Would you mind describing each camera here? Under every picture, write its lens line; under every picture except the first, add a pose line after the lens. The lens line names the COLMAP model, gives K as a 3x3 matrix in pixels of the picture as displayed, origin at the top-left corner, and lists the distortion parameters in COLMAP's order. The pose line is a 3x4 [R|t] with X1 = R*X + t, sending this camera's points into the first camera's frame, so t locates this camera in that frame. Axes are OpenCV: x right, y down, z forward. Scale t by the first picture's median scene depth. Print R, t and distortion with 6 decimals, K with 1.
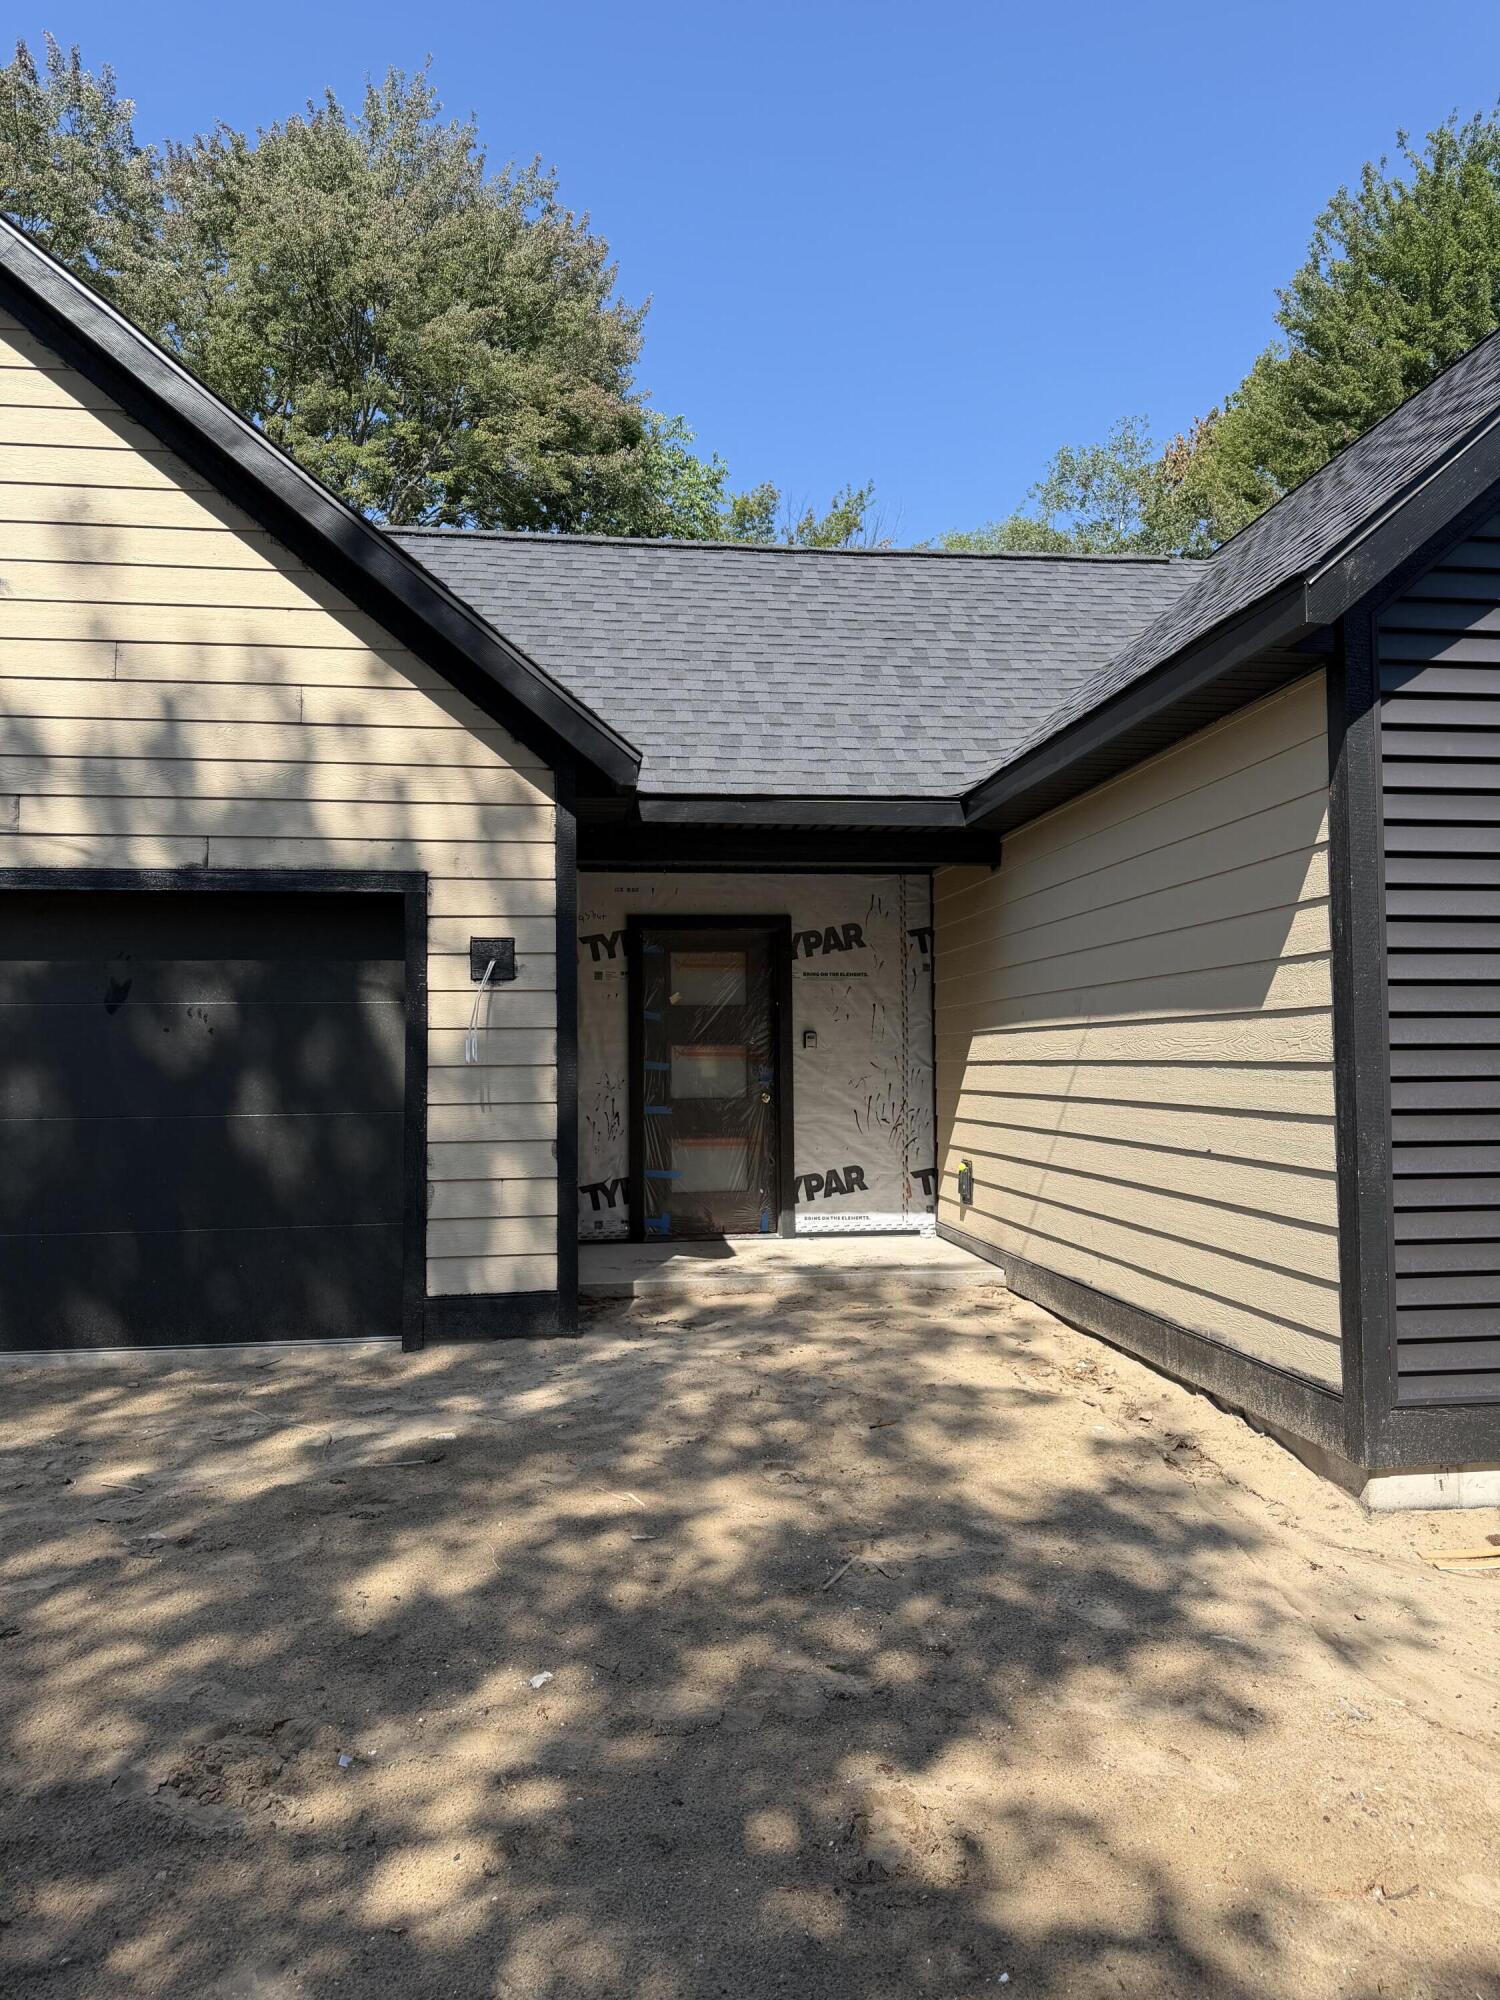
lens RADIAL K [[1385.1, 0, 751.9], [0, 1385.1, 1032.9], [0, 0, 1]] dist [0.036545, -0.039026]
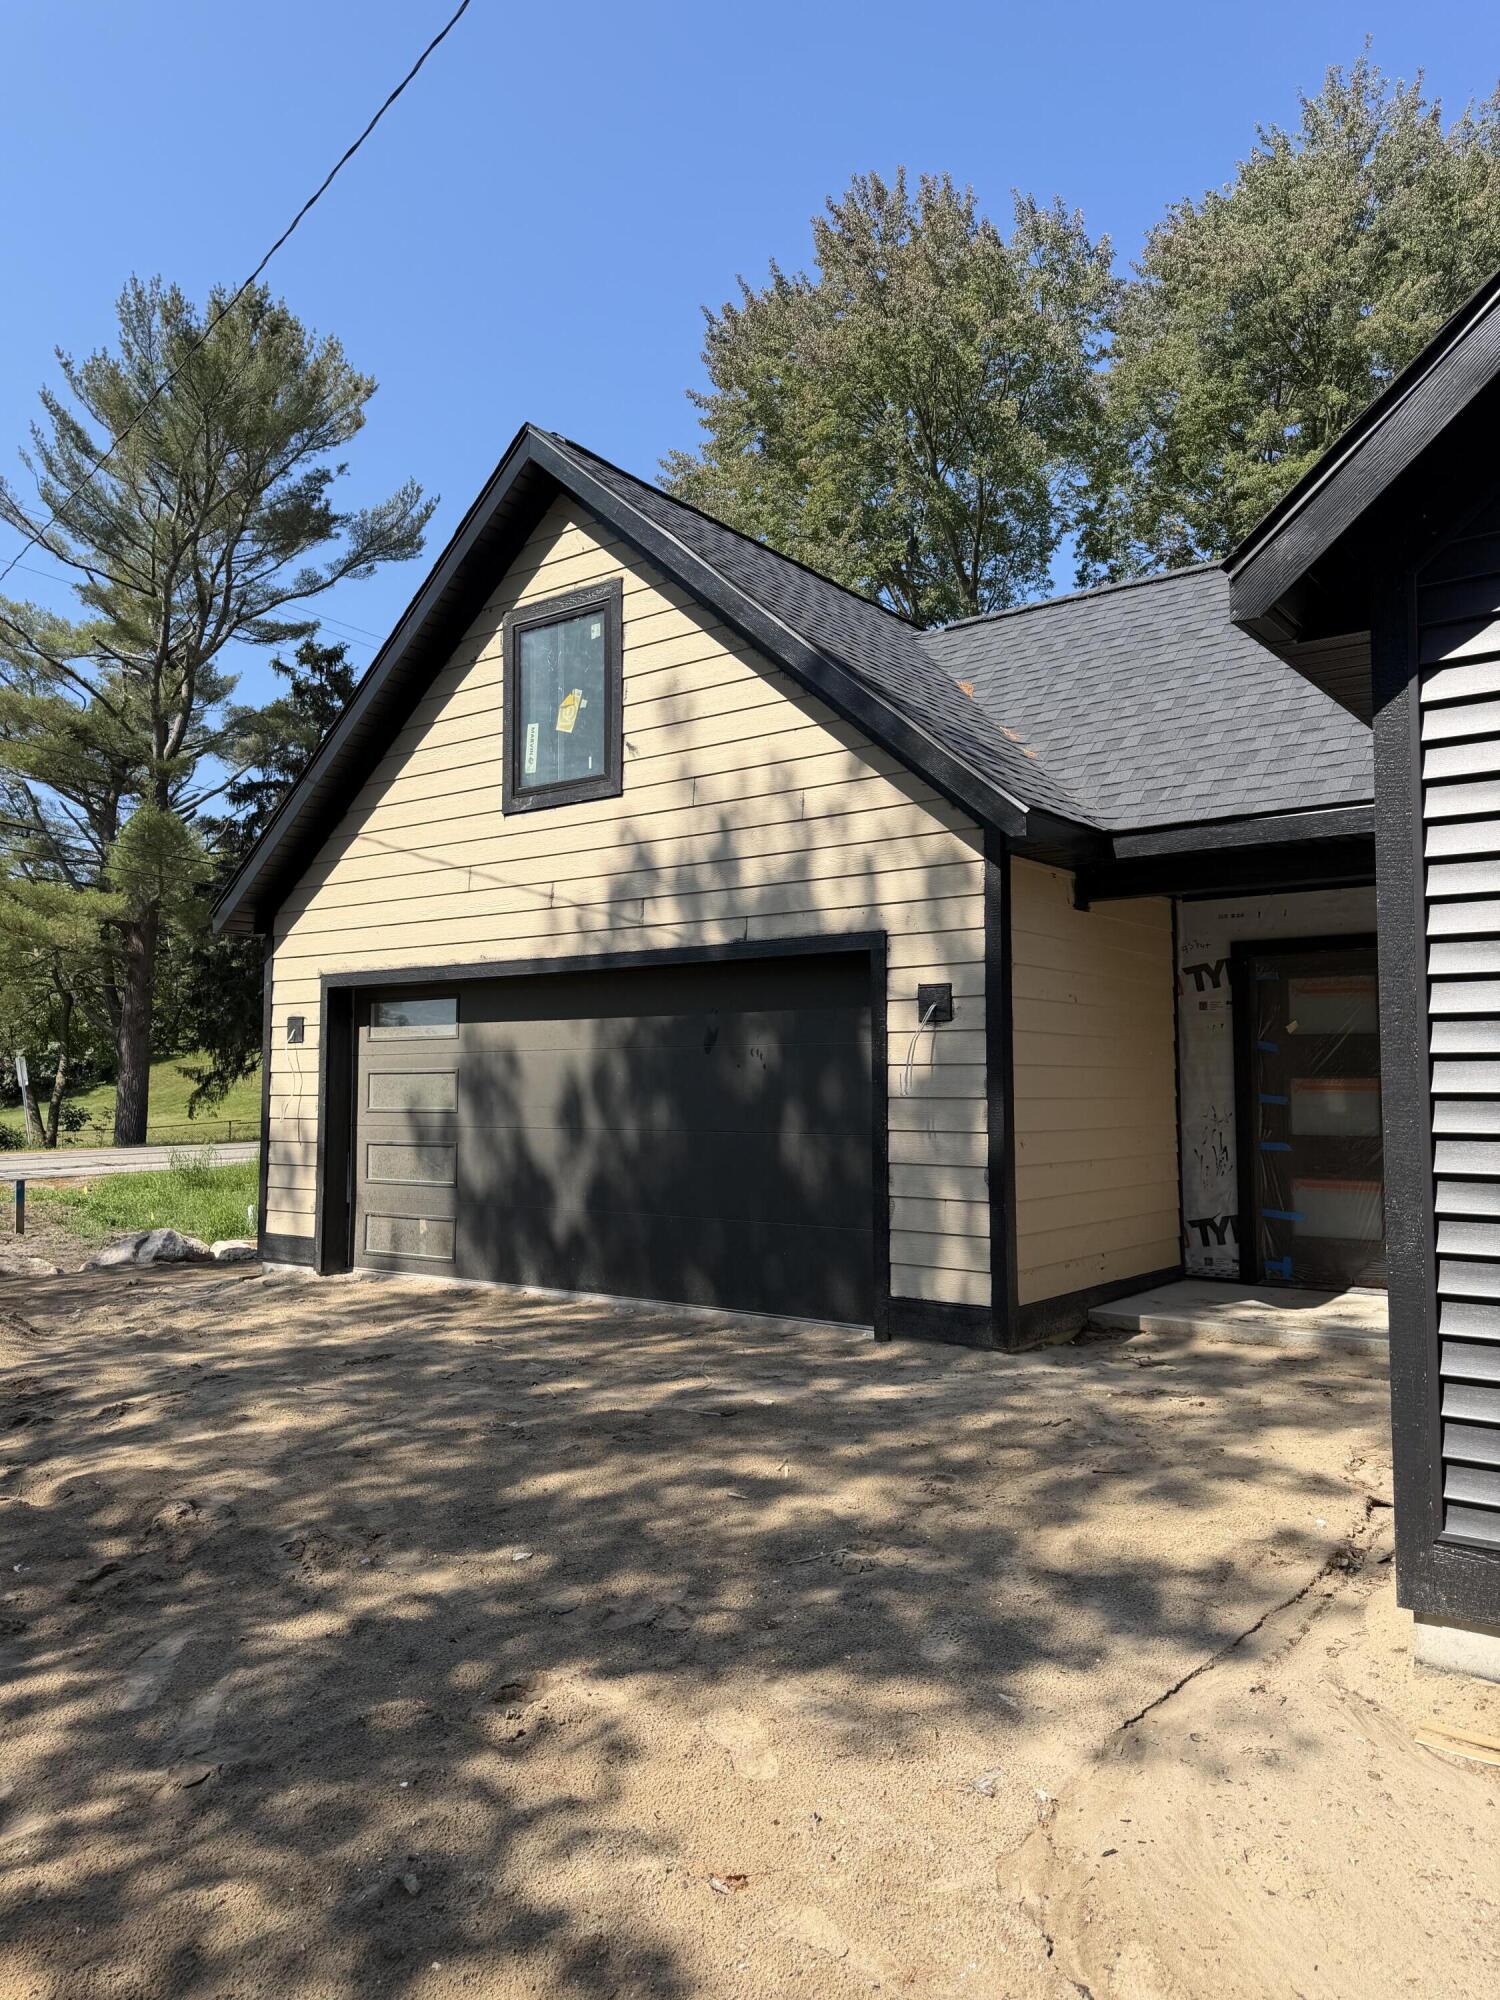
lens RADIAL K [[1405.9, 0, 750.0], [0, 1405.9, 1000.0], [0, 0, 1]] dist [0.087694, -0.102026]
pose [[0.704631, -0.039835, -0.708455, 0.529570], [0.011658, 0.998938, -0.044573, -0.006604], [0.709479, 0.023148, 0.704347, 0.088560]]
